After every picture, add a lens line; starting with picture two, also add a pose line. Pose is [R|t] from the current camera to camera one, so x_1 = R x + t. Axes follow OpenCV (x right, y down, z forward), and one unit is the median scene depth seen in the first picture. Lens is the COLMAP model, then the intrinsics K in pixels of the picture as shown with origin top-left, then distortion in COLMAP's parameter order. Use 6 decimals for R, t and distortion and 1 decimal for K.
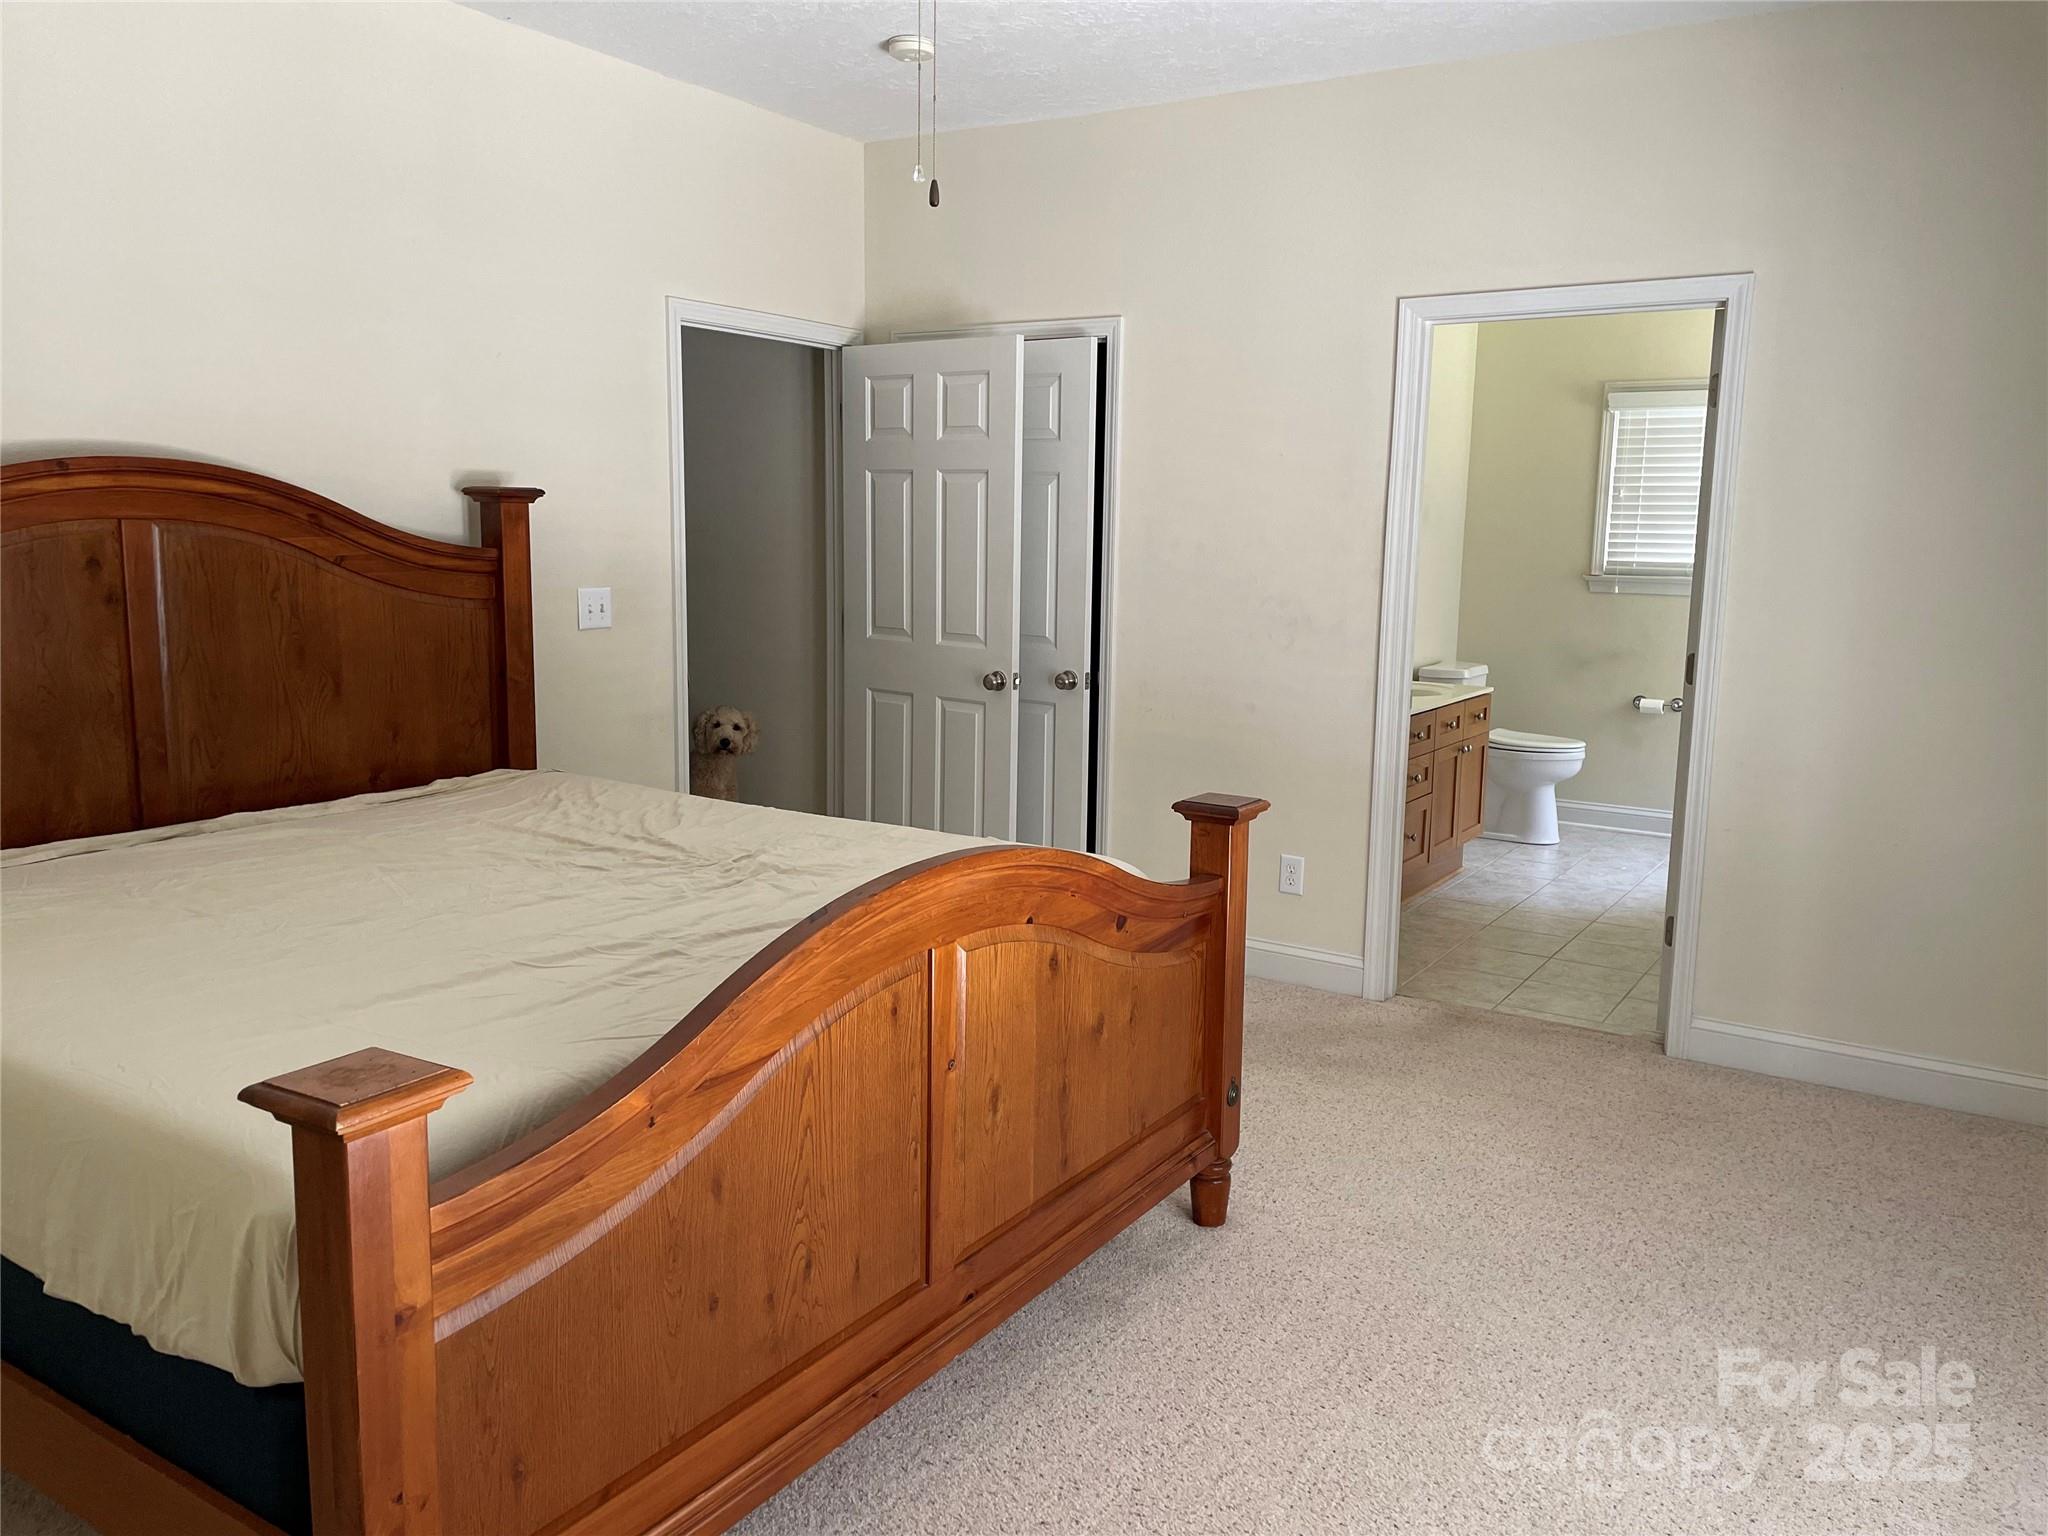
lens RADIAL K [[1550.6, 0, 1021.9], [0, 1550.6, 762.8], [0, 0, 1]] dist [0.083675, -0.104265]
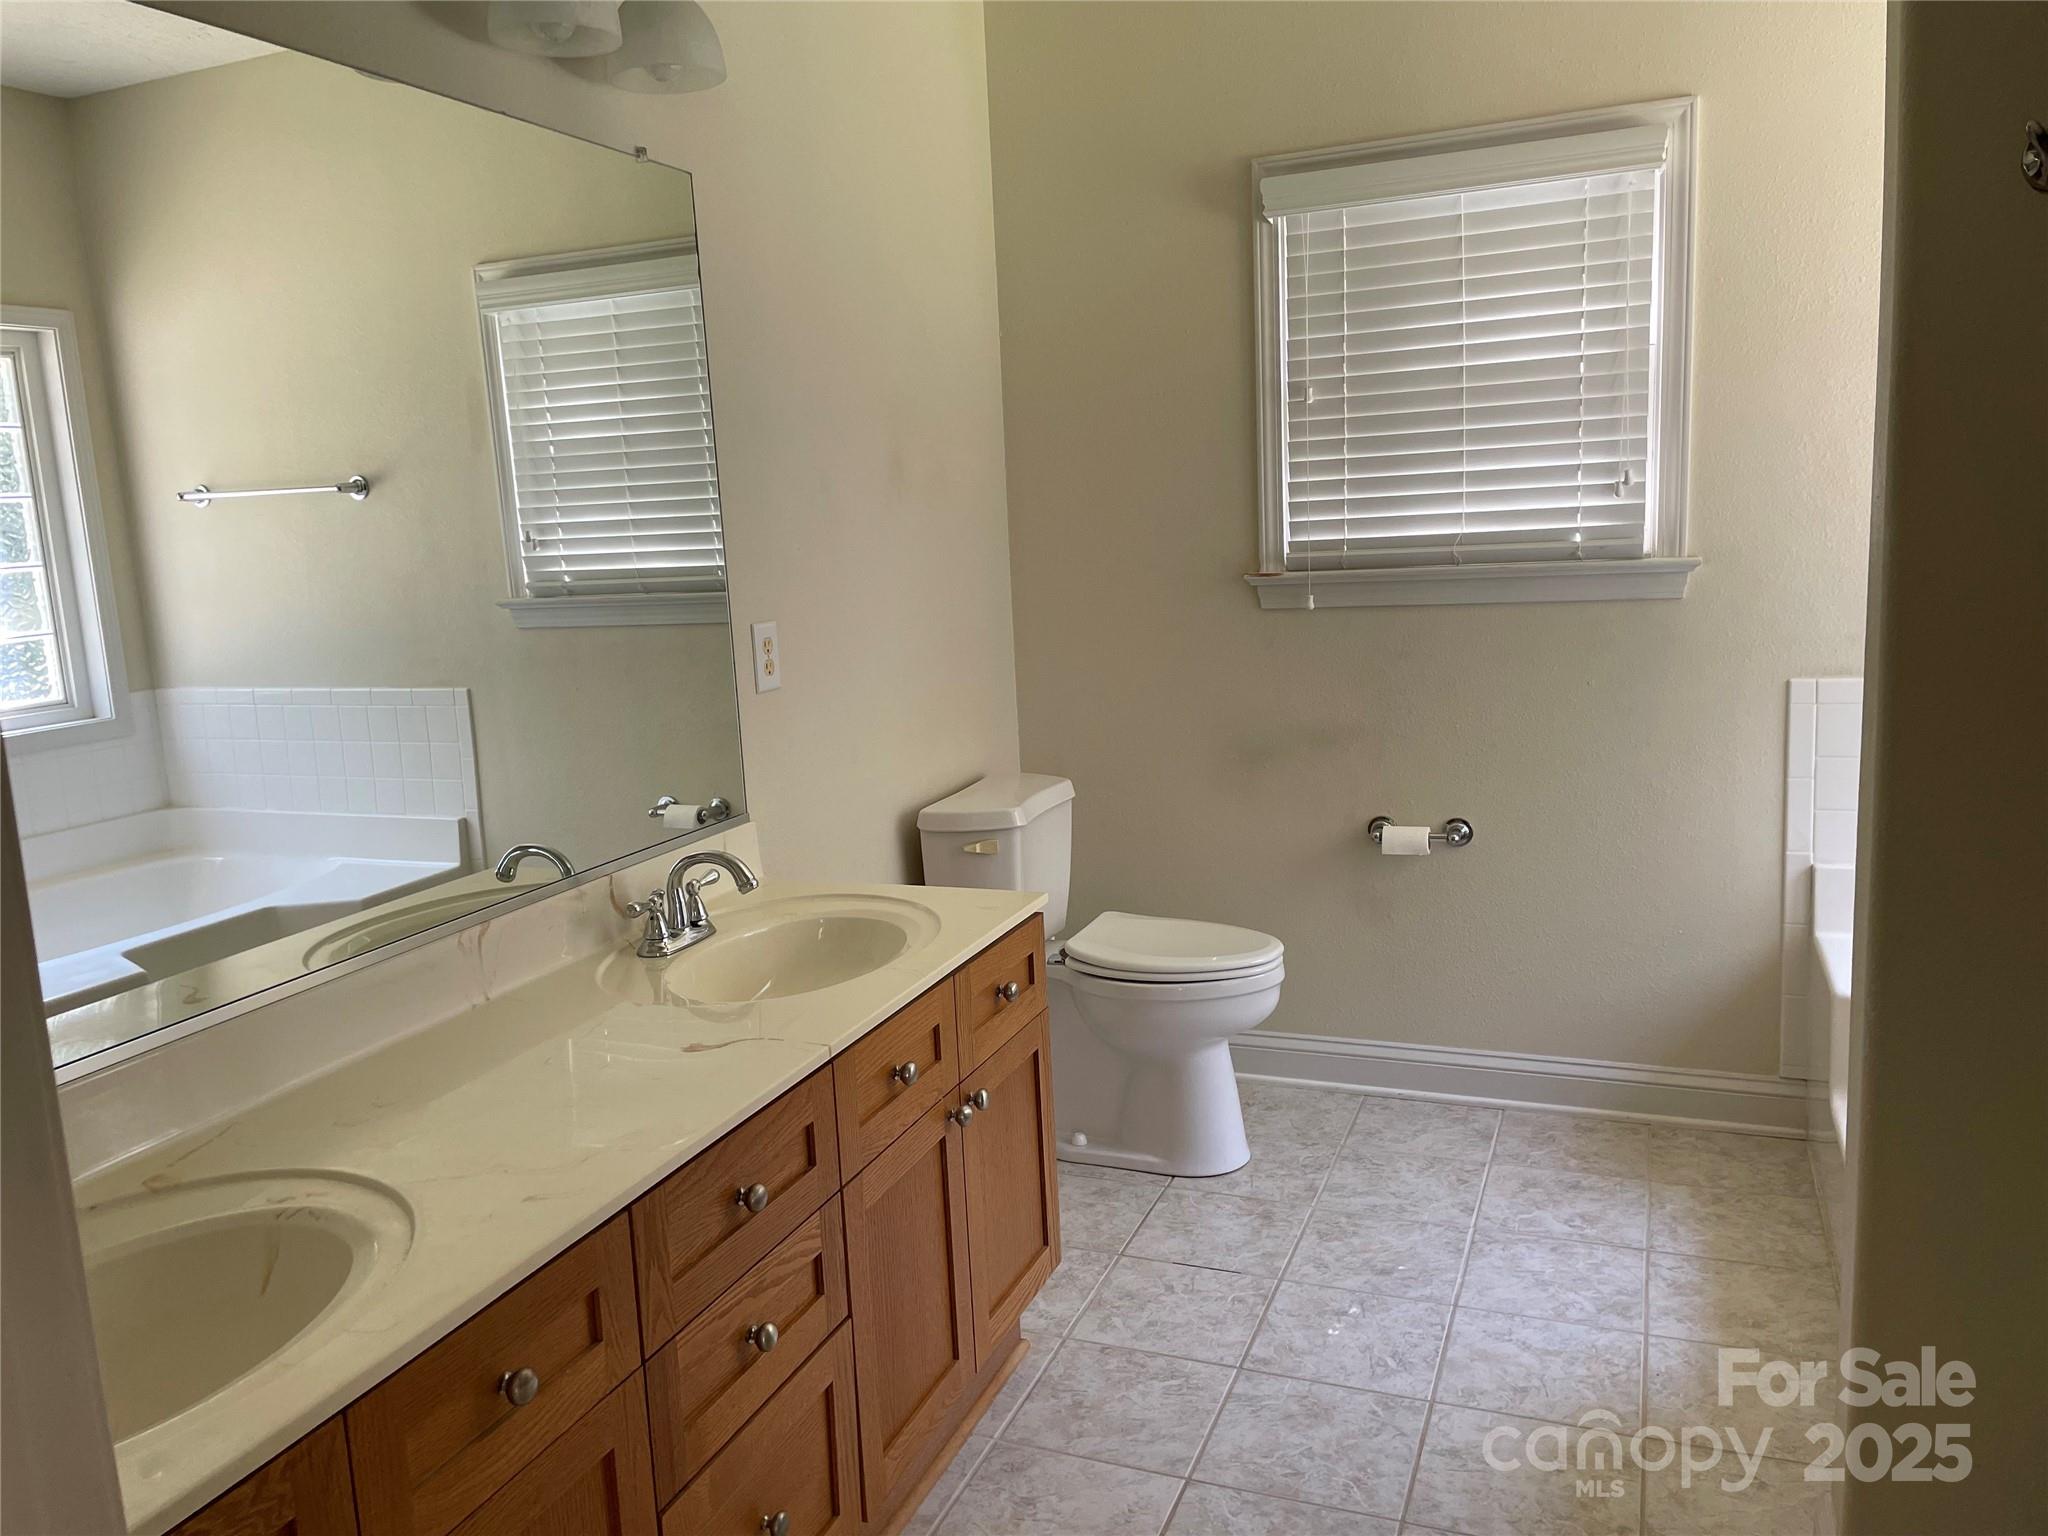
lens RADIAL K [[1550.6, 0, 1022.5], [0, 1550.6, 769.0], [0, 0, 1]] dist [0.083675, -0.104265]
pose [[0.978504, -0.092208, 0.184466, 0.204038], [0.091880, 0.995716, 0.010347, -0.074085], [-0.184630, 0.006824, 0.982784, 0.560676]]
